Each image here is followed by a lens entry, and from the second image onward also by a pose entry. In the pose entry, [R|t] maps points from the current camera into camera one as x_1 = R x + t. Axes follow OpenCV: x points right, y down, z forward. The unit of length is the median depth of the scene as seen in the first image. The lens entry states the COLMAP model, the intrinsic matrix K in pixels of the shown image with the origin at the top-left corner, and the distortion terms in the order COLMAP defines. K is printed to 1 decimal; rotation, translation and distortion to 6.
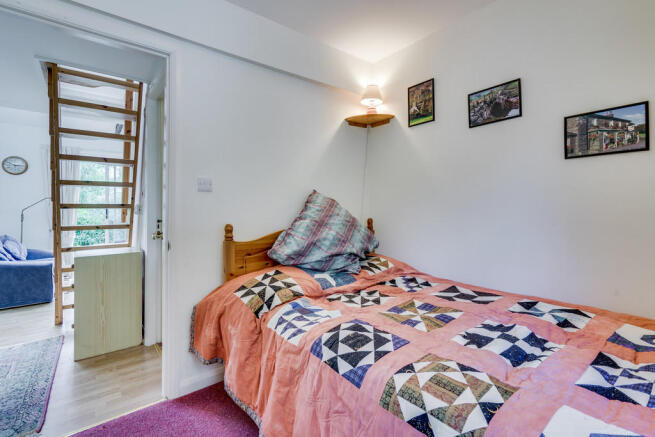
lens RADIAL K [[302.6, 0, 324.6], [0, 302.6, 204.5], [0, 0, 1]] dist [-0.002647, 0.000310]
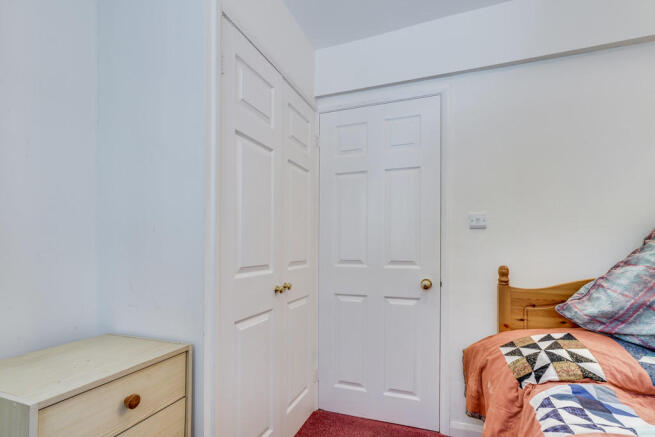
lens RADIAL K [[302.6, 0, 326.7], [0, 302.6, 246.8], [0, 0, 1]] dist [-0.002647, 0.000310]
pose [[0.522513, 0.004011, -0.852622, 0.172755], [0.009114, 0.999906, 0.010290, -0.002504], [0.852582, -0.013147, 0.522427, 0.153112]]
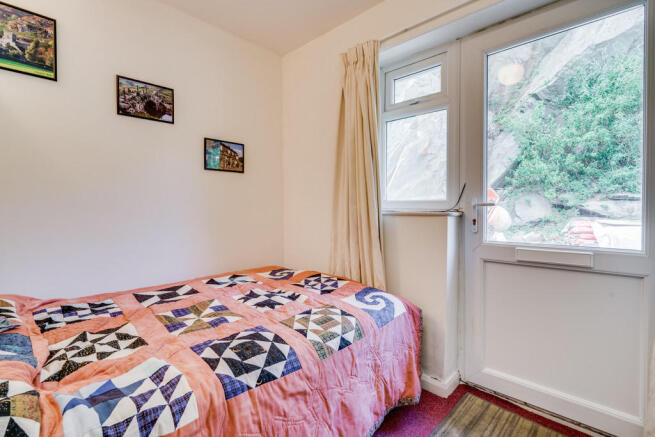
lens RADIAL K [[302.6, 0, 329.2], [0, 302.6, 213.4], [0, 0, 1]] dist [-0.002647, 0.000310]
pose [[-0.142292, -0.013459, 0.989733, -0.583633], [-0.015055, 0.999821, 0.011431, 0.018369], [-0.989710, -0.013274, -0.142469, 0.632043]]
